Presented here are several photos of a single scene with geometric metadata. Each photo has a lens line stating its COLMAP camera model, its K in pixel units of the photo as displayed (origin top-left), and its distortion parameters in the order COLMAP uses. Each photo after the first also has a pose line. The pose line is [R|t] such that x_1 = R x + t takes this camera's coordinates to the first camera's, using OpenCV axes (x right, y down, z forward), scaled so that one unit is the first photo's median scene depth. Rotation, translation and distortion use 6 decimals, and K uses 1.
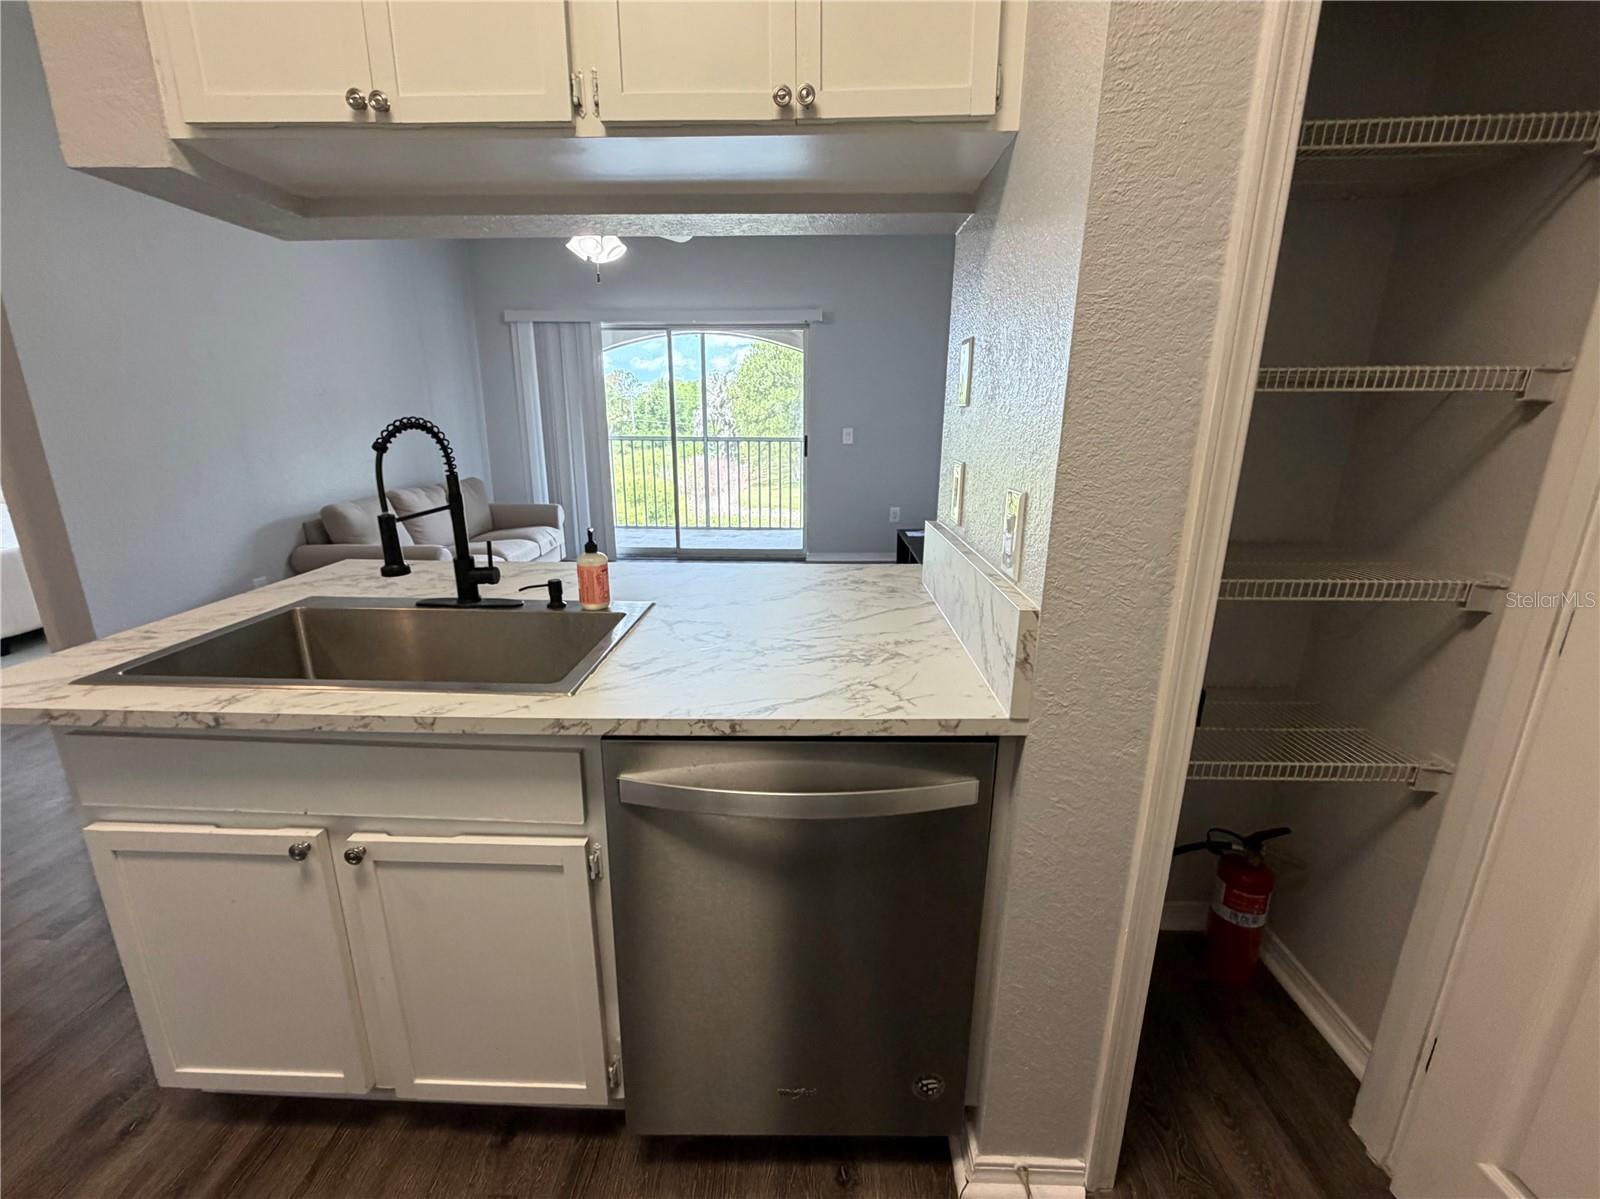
lens RADIAL K [[639.1, 0, 796.0], [0, 639.1, 599.0], [0, 0, 1]] dist [-0.000882, 0.000685]
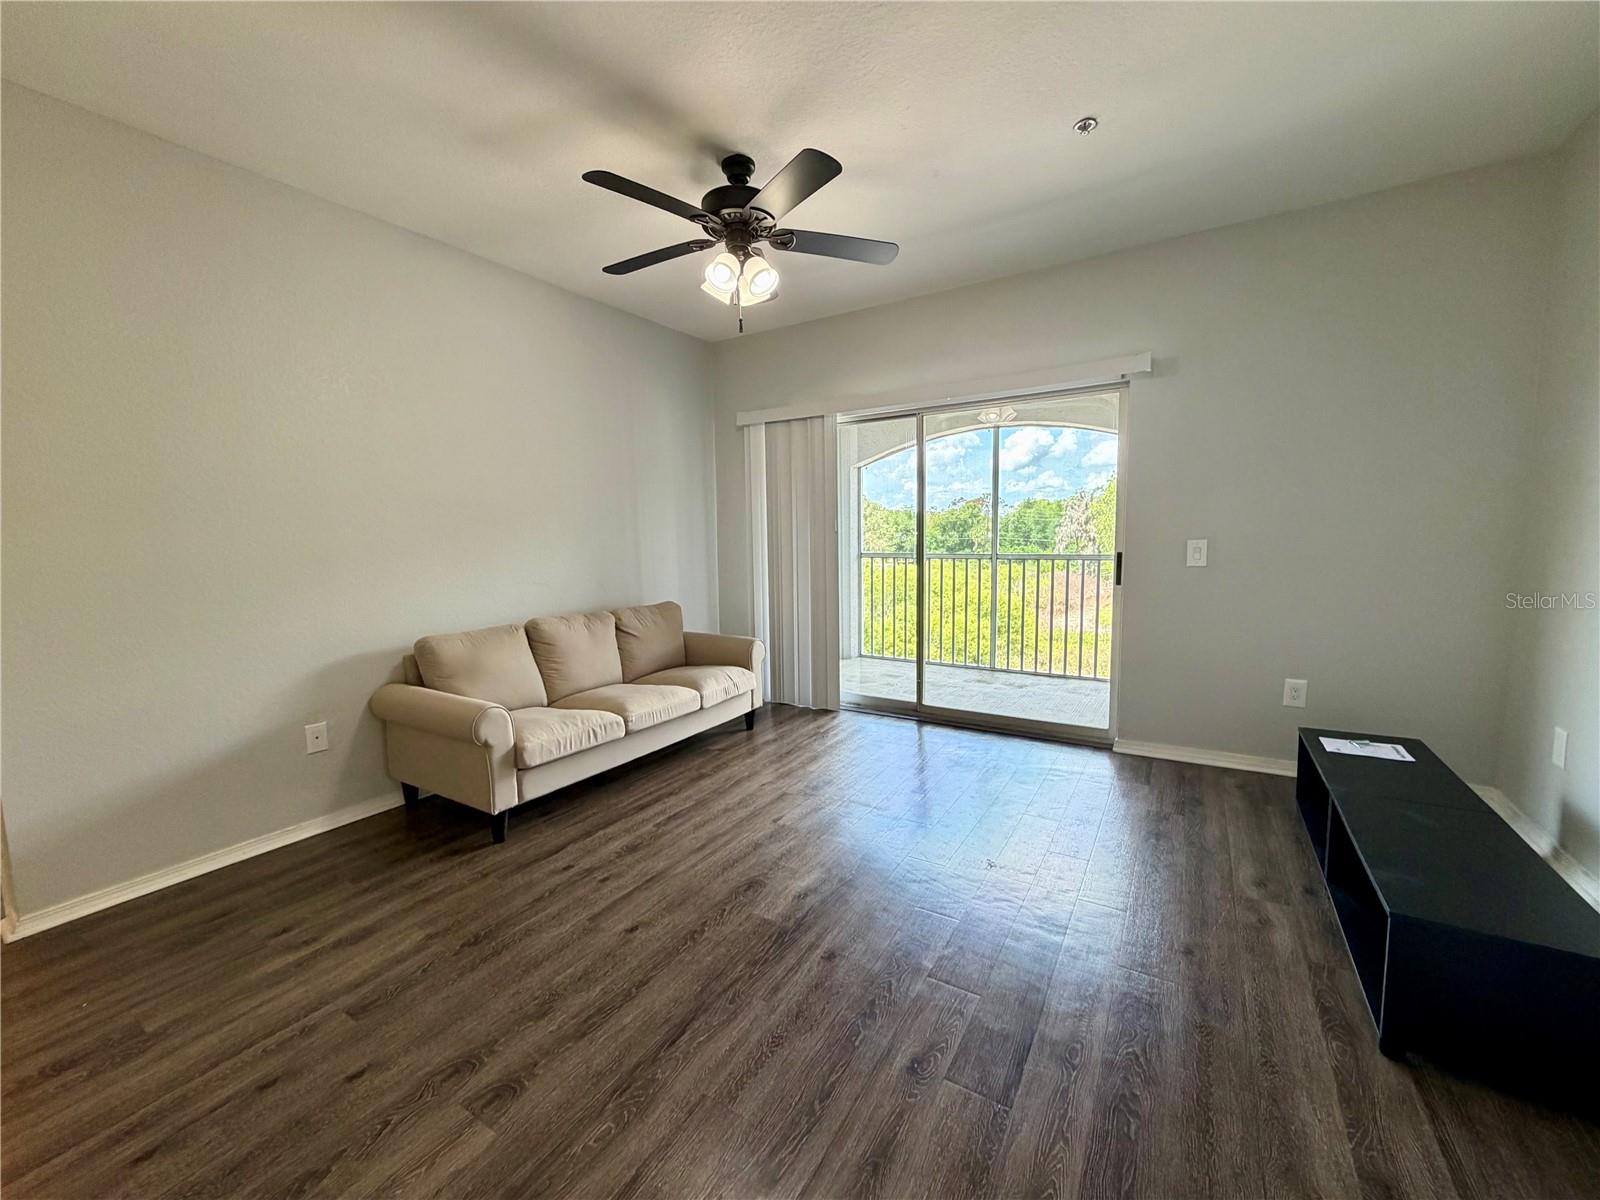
lens RADIAL K [[639.1, 0, 796.0], [0, 639.1, 599.5], [0, 0, 1]] dist [-0.000882, 0.000685]
pose [[0.866623, 0.034129, -0.497794, 0.055512], [-0.120255, 0.982536, -0.141992, -0.083509], [0.484255, 0.182915, 0.855593, 0.320086]]
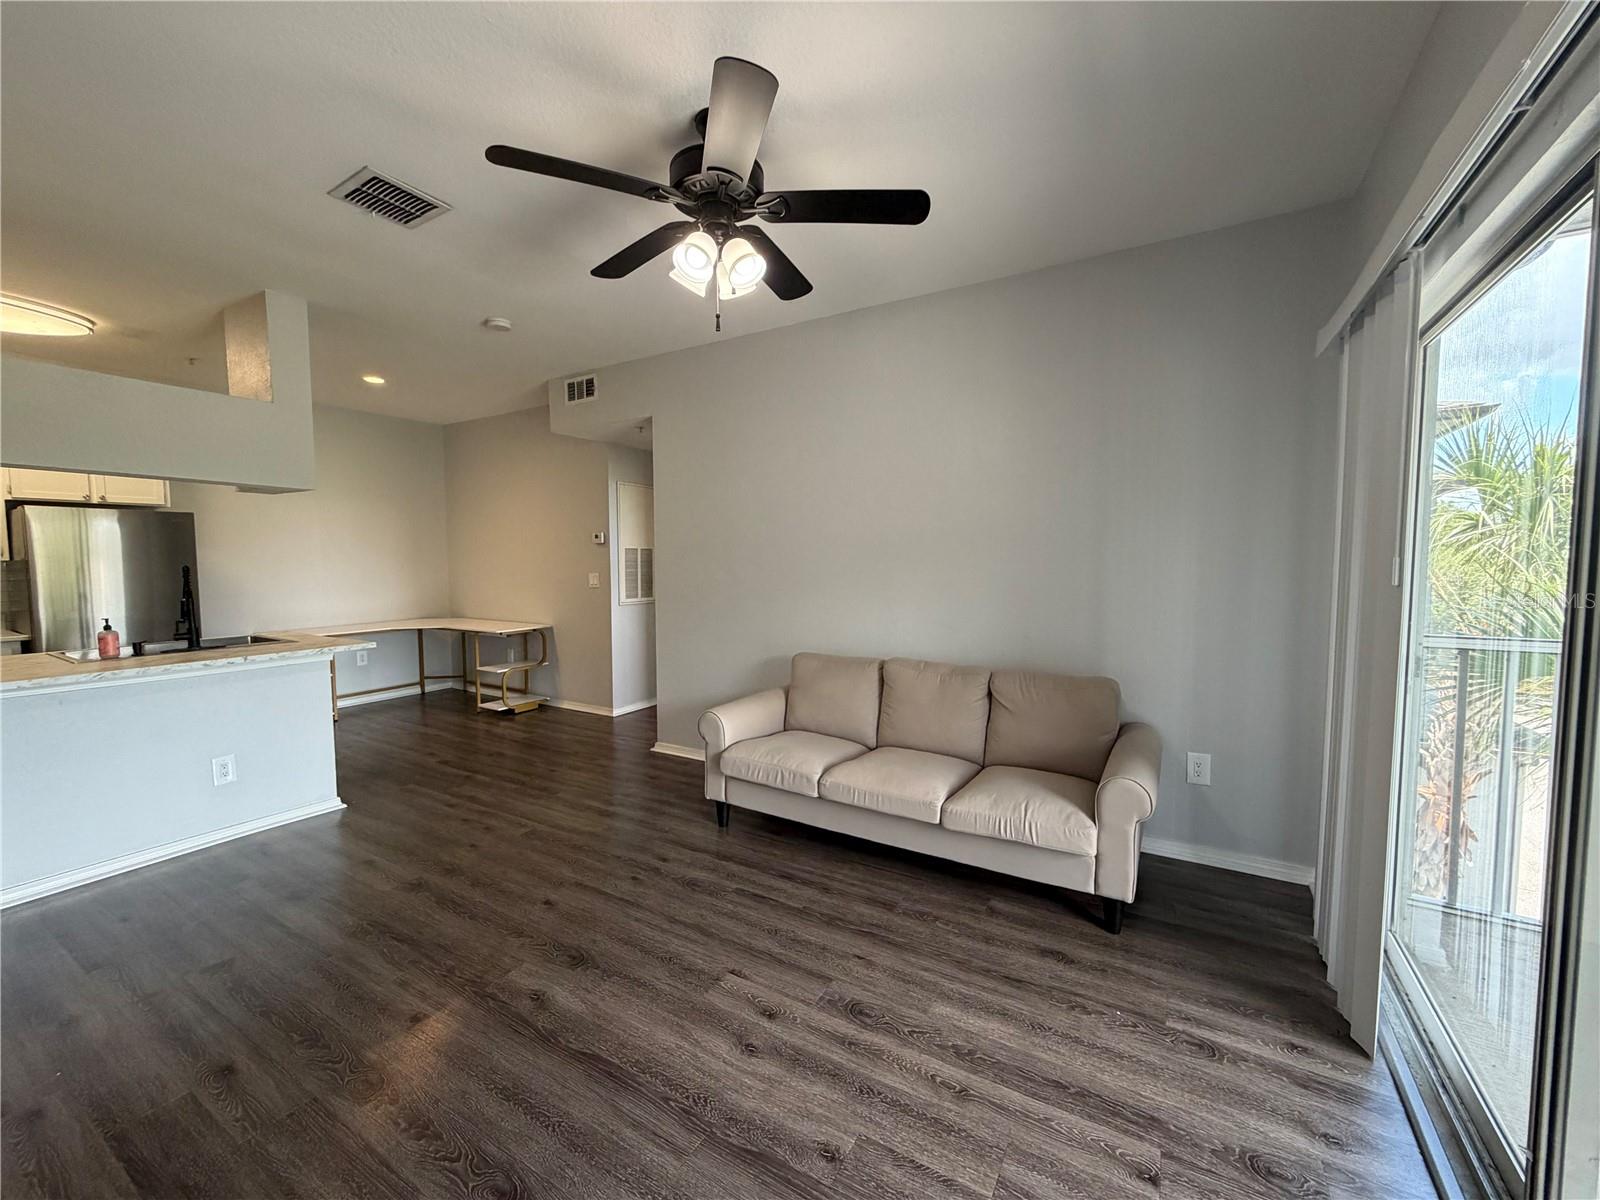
lens RADIAL K [[639.1, 0, 796.0], [0, 639.1, 599.5], [0, 0, 1]] dist [-0.000882, 0.000685]
pose [[-0.485618, 0.053800, -0.872514, 0.091698], [-0.241589, 0.950972, 0.193100, -0.268140], [0.840125, 0.304562, -0.448812, 0.906787]]
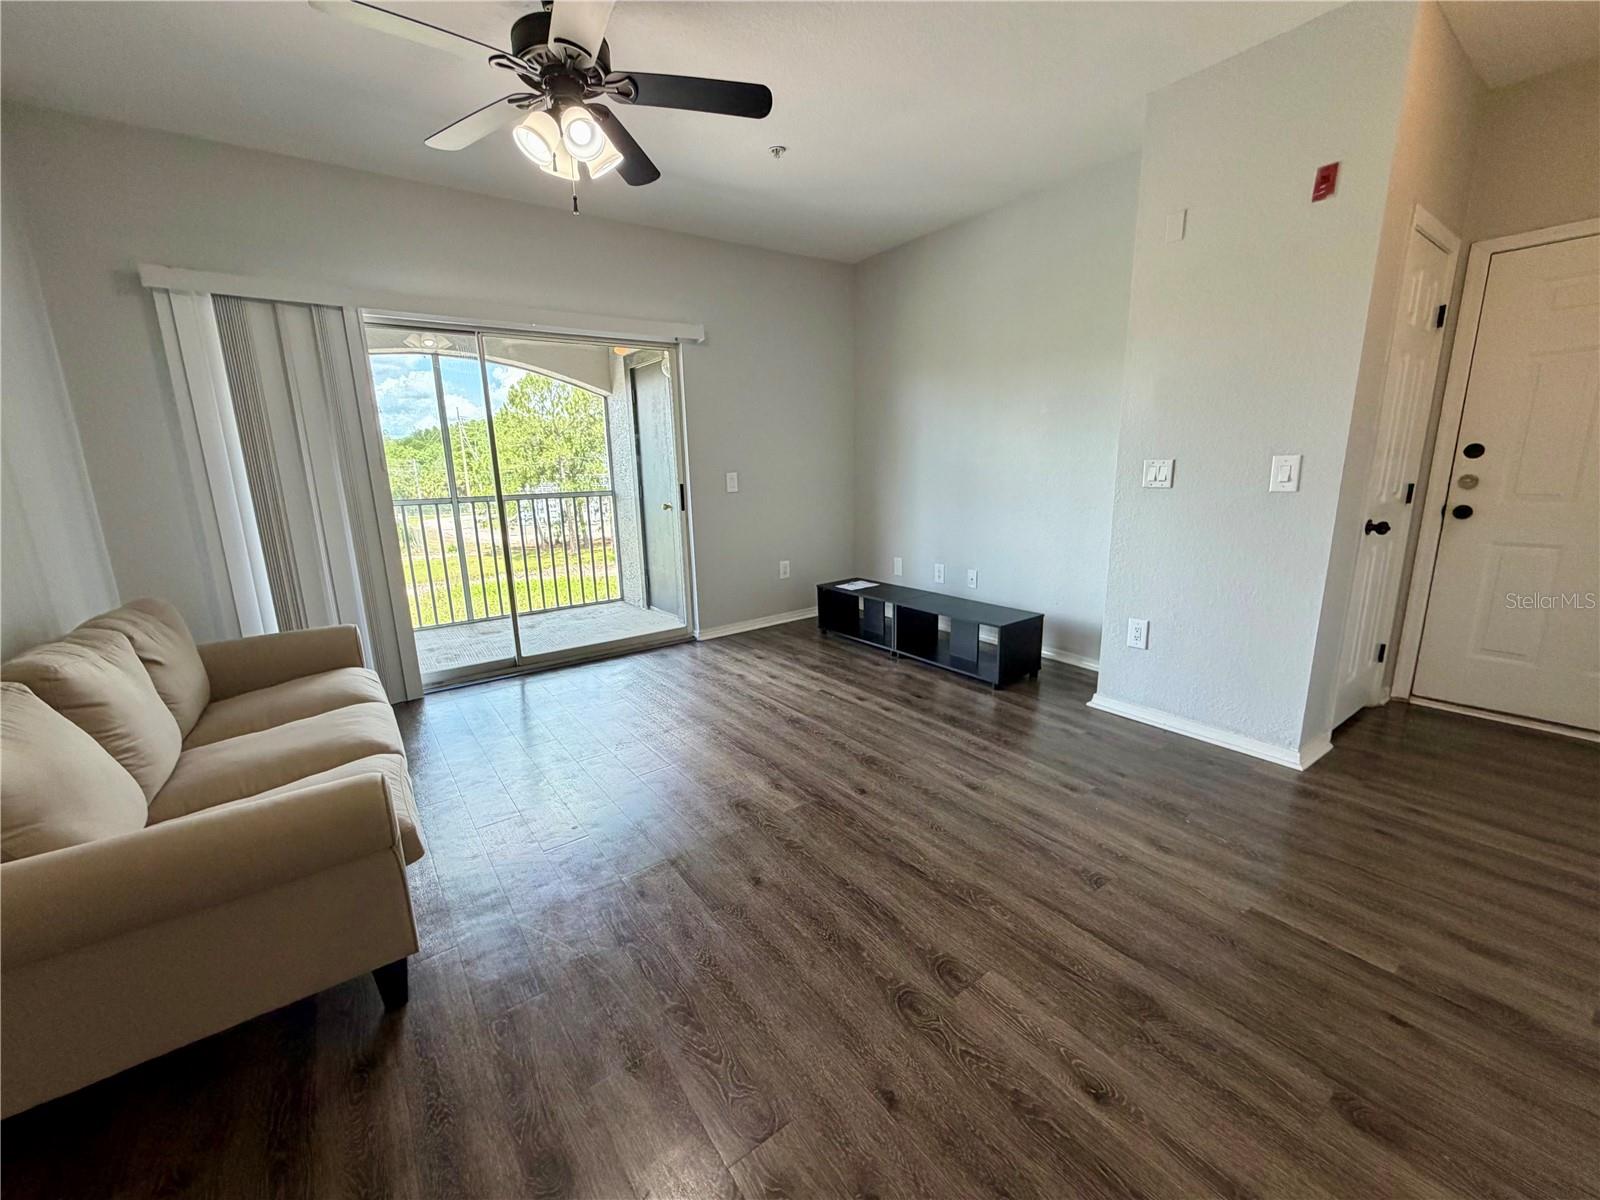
lens RADIAL K [[639.1, 0, 796.0], [0, 639.1, 599.5], [0, 0, 1]] dist [-0.000882, 0.000685]
pose [[0.786174, -0.152412, 0.598916, -0.372145], [0.199853, 0.979739, -0.013015, -0.079794], [-0.584798, 0.129928, 0.800706, 0.311869]]
